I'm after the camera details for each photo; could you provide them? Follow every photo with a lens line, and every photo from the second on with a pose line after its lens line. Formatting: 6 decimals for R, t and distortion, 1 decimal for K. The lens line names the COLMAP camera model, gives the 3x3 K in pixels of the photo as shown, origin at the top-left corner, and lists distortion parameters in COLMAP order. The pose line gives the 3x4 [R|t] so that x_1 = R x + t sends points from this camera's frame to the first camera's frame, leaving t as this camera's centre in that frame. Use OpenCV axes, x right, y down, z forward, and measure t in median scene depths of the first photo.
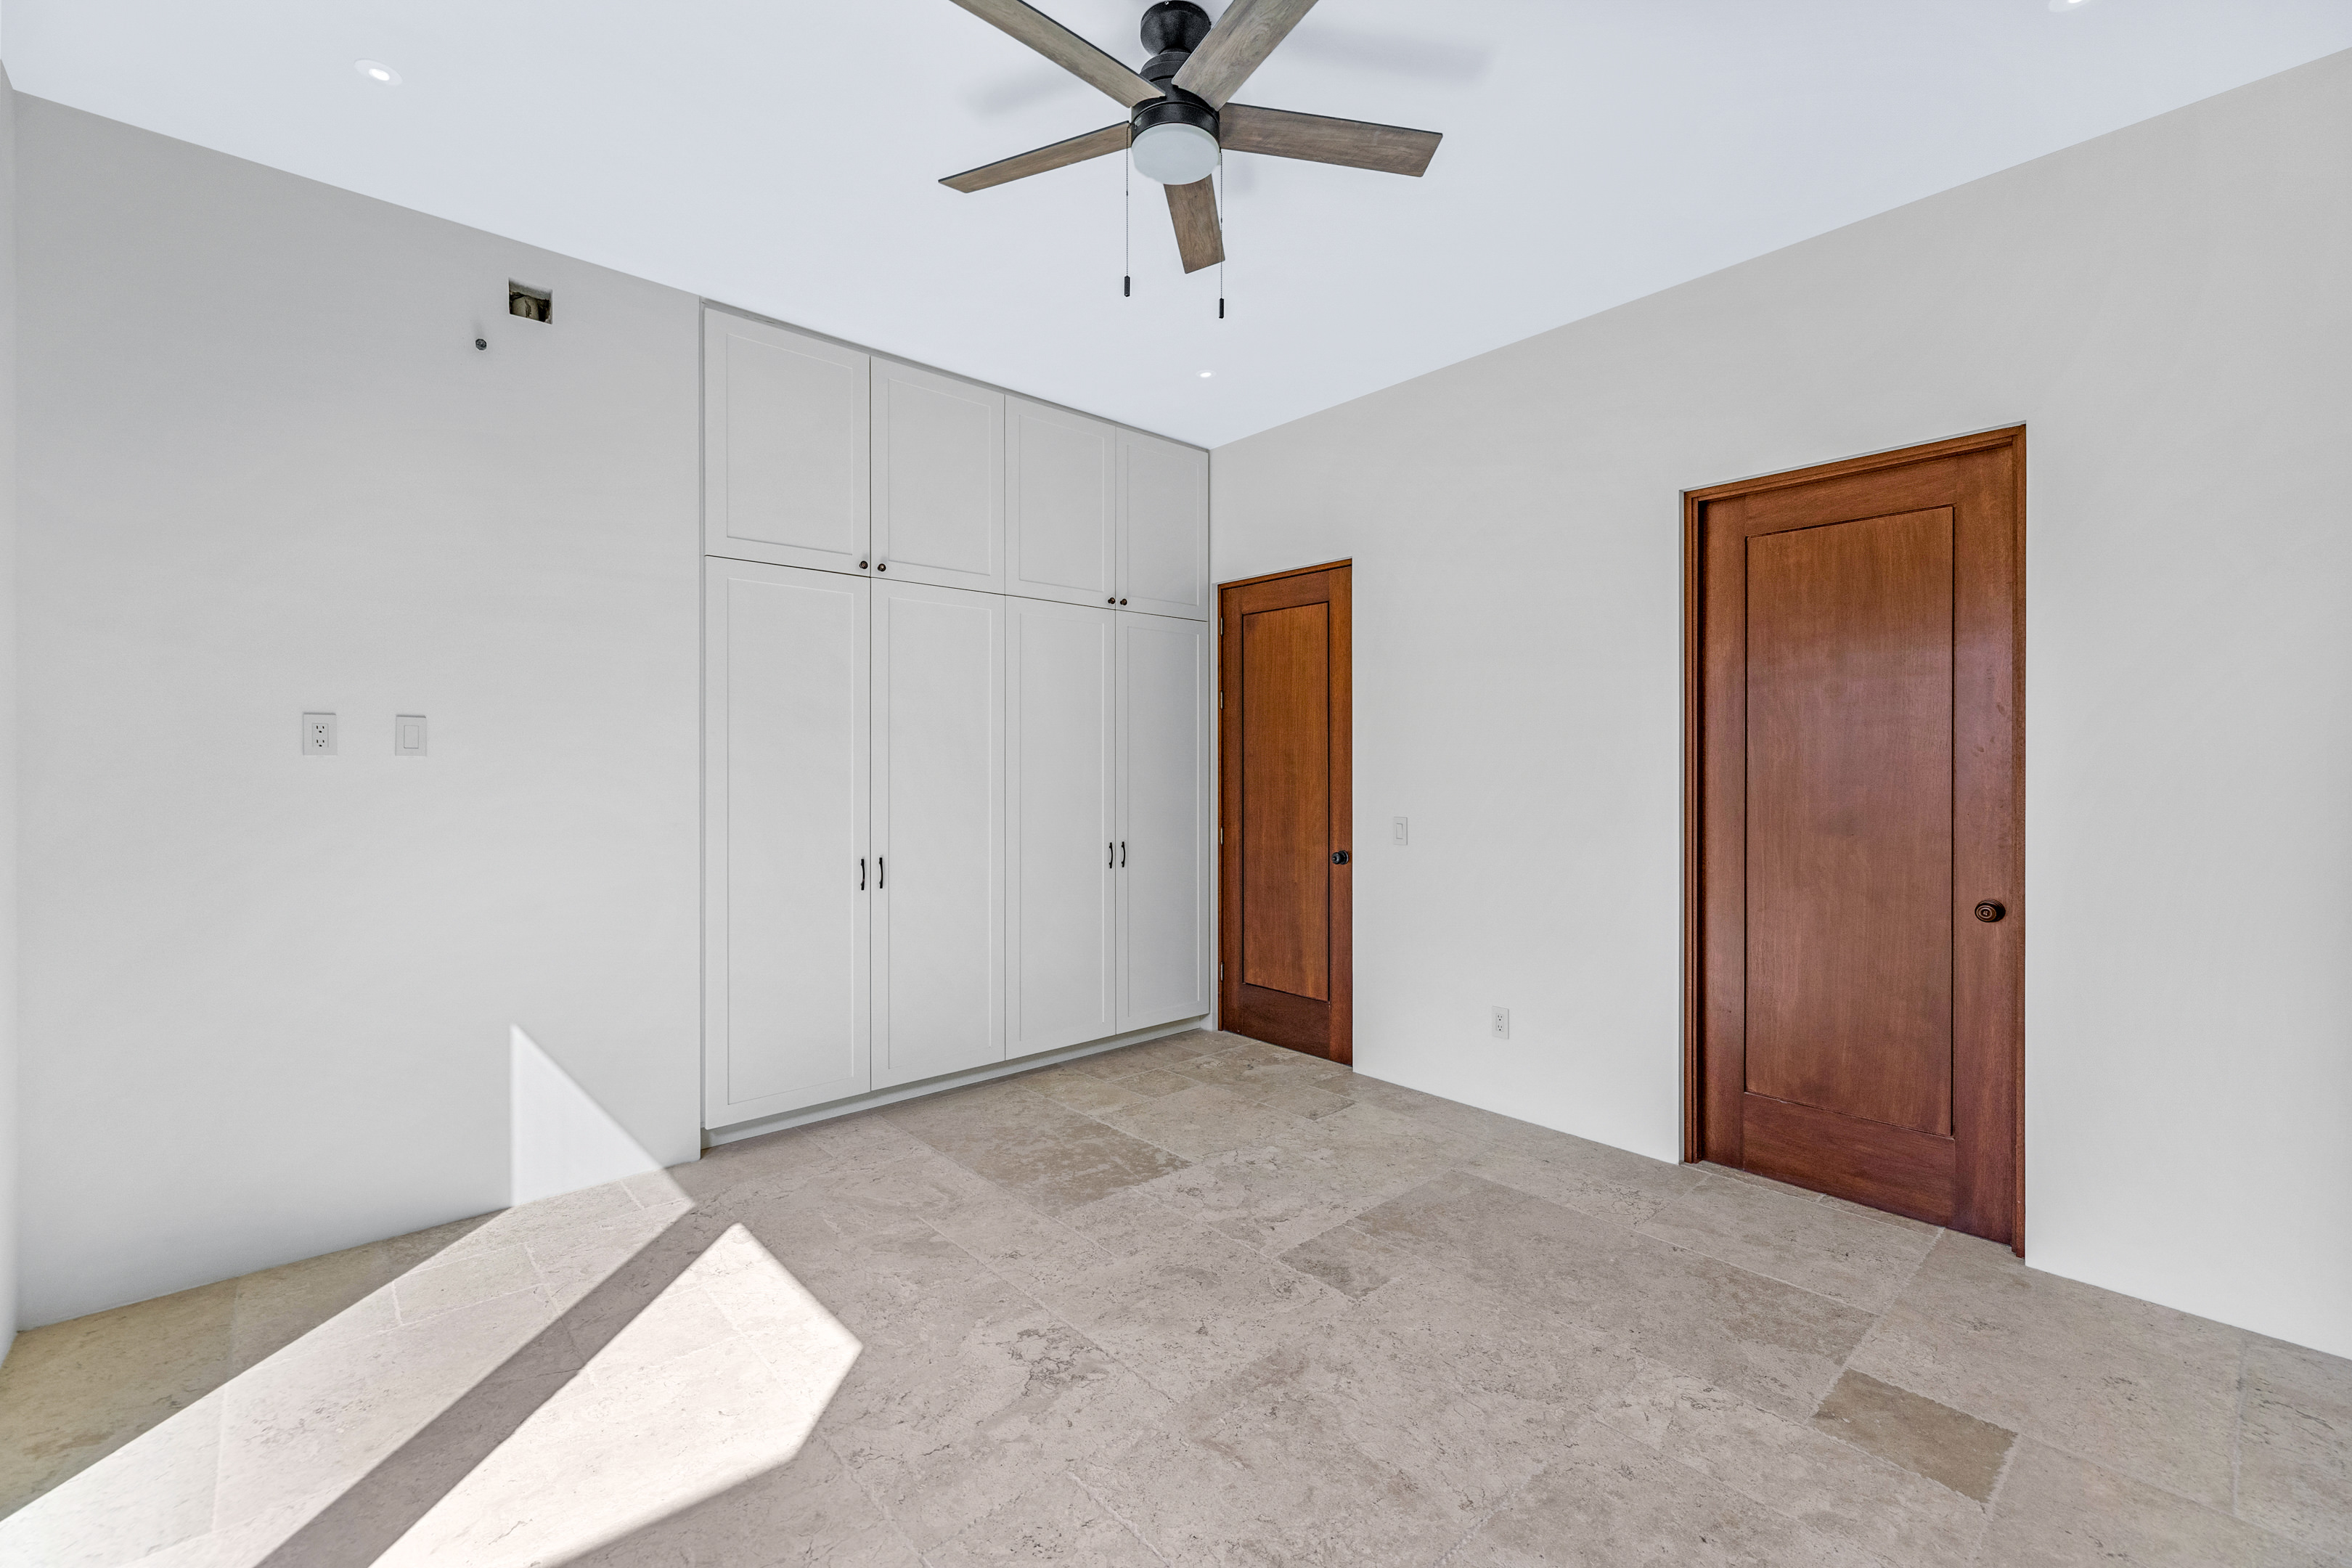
lens RADIAL K [[997.6, 0, 1178.0], [0, 997.6, 771.6], [0, 0, 1]] dist [0.001808, 0.000437]
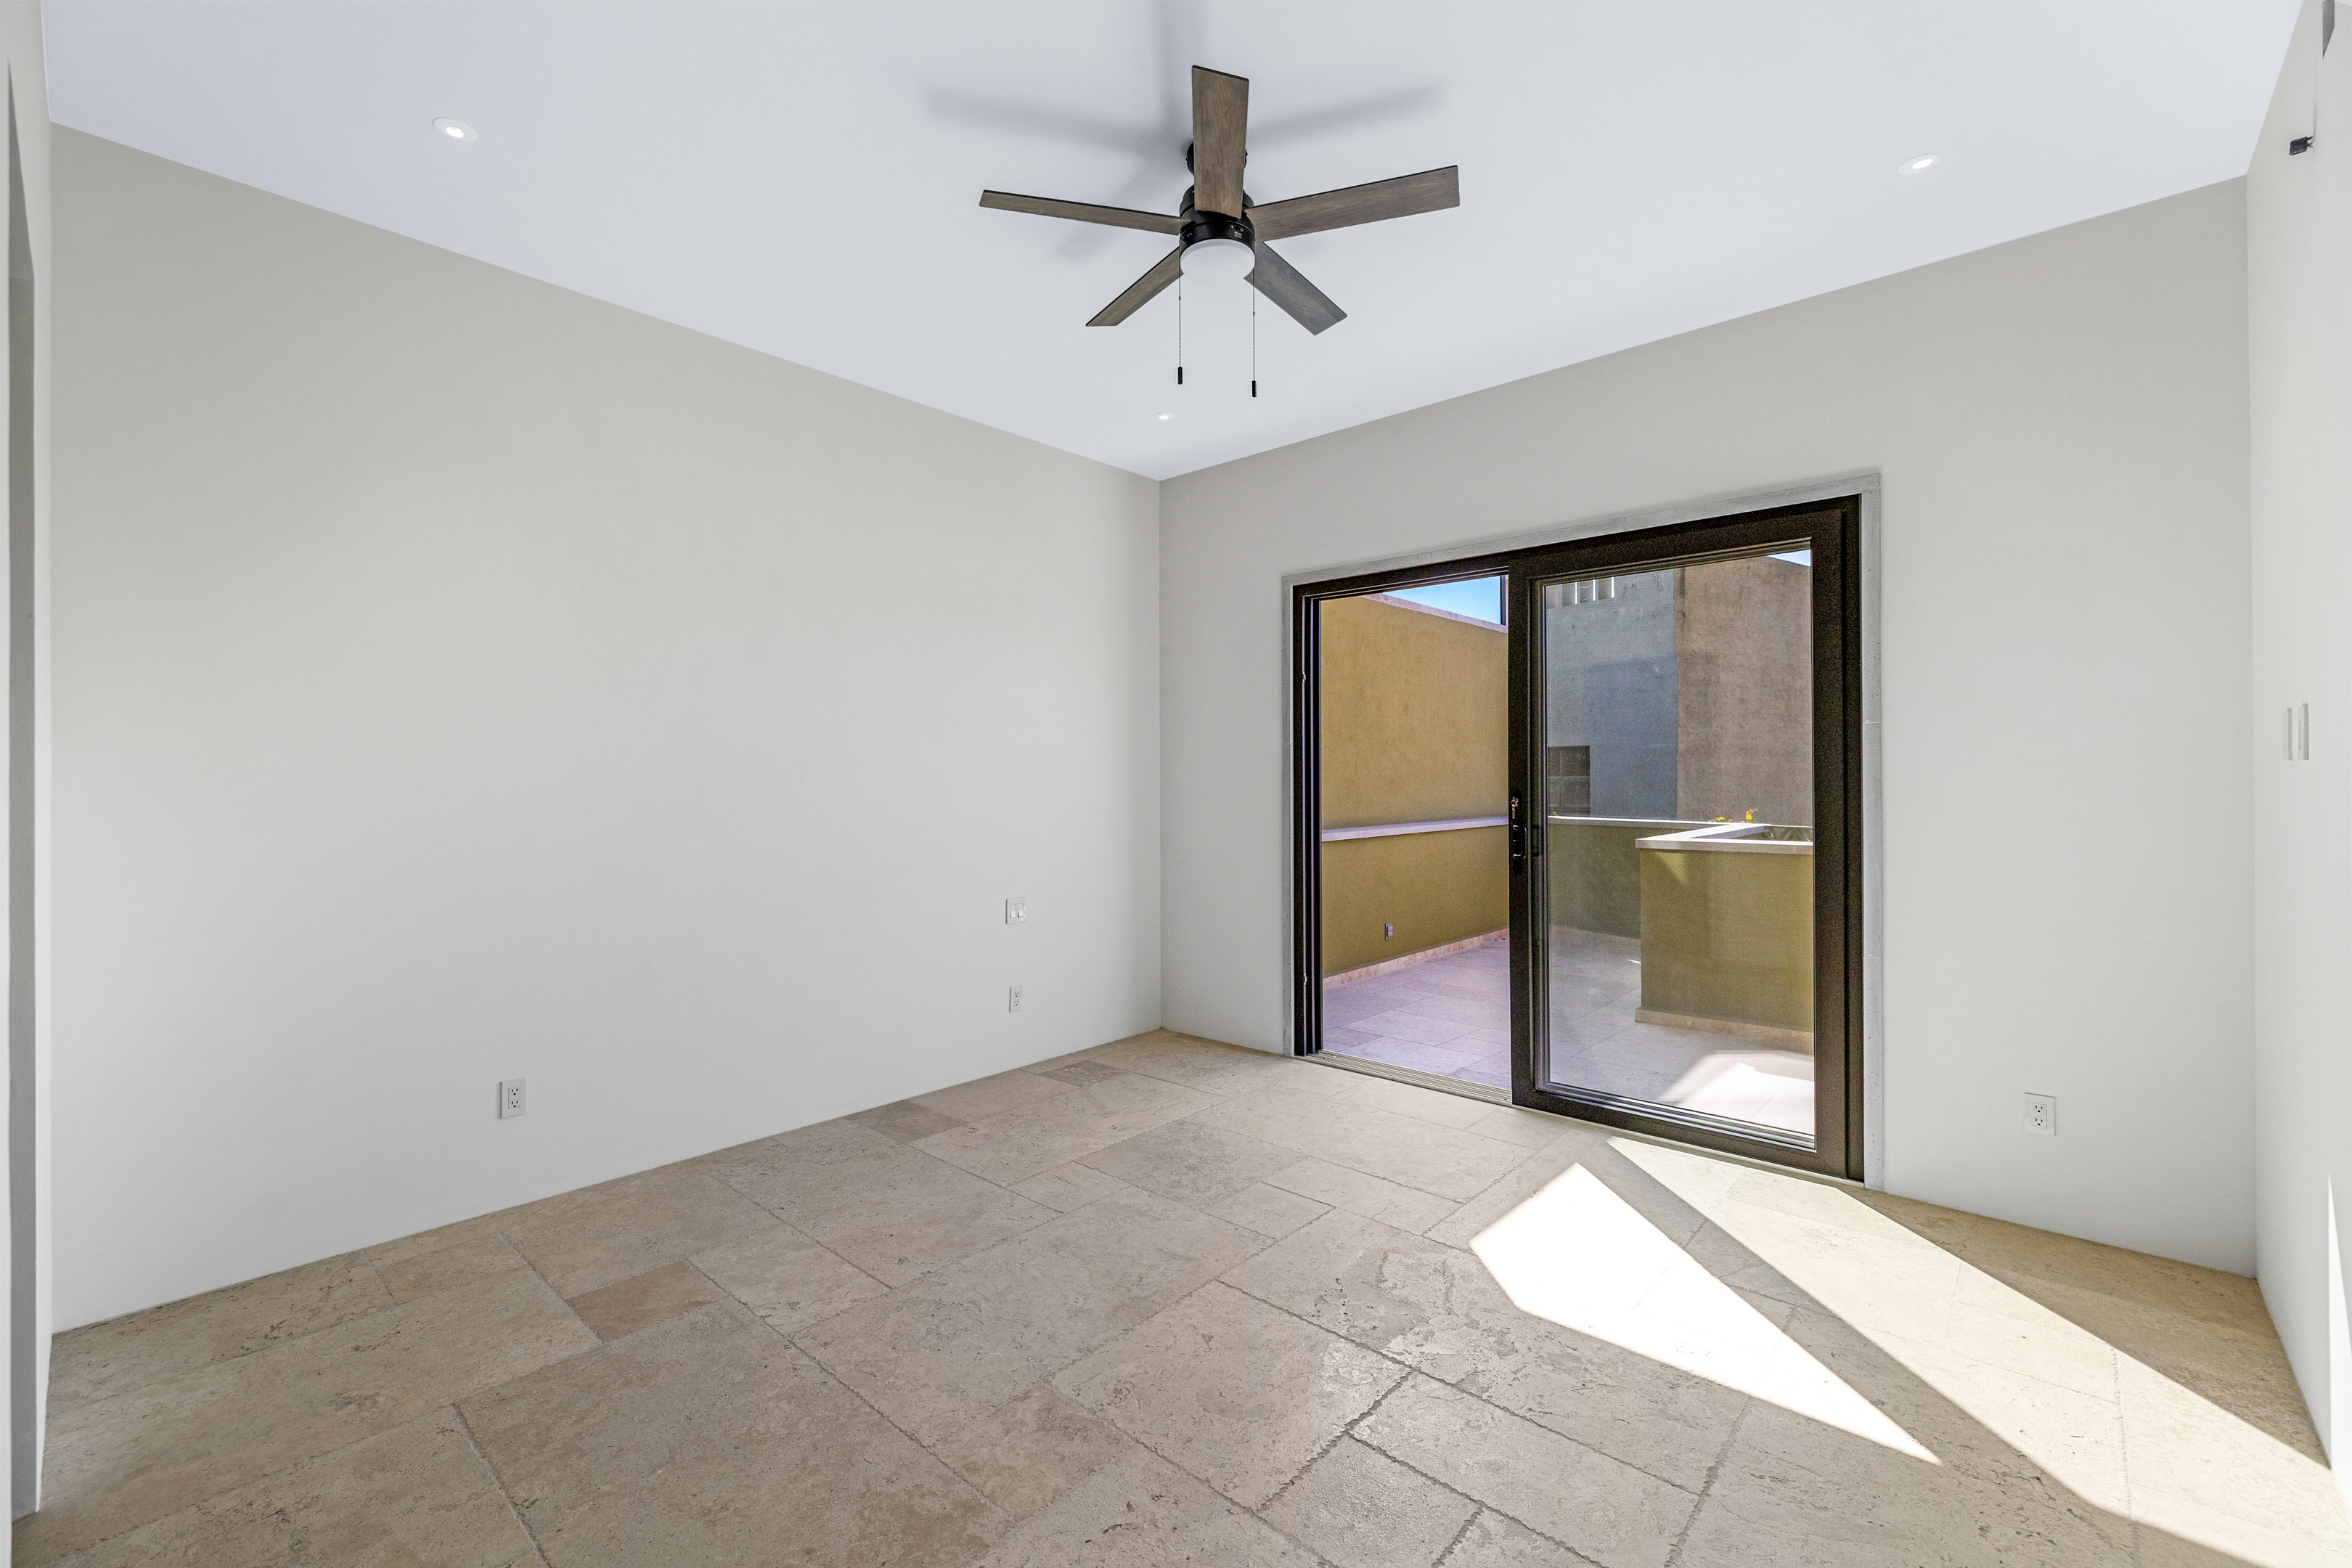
lens RADIAL K [[997.6, 0, 1174.4], [0, 997.6, 774.2], [0, 0, 1]] dist [0.001808, 0.000437]
pose [[-0.994647, 0.004769, -0.103221, 0.164458], [0.005000, 0.999986, -0.001977, -0.008108], [0.103210, -0.002483, -0.994656, 2.068253]]
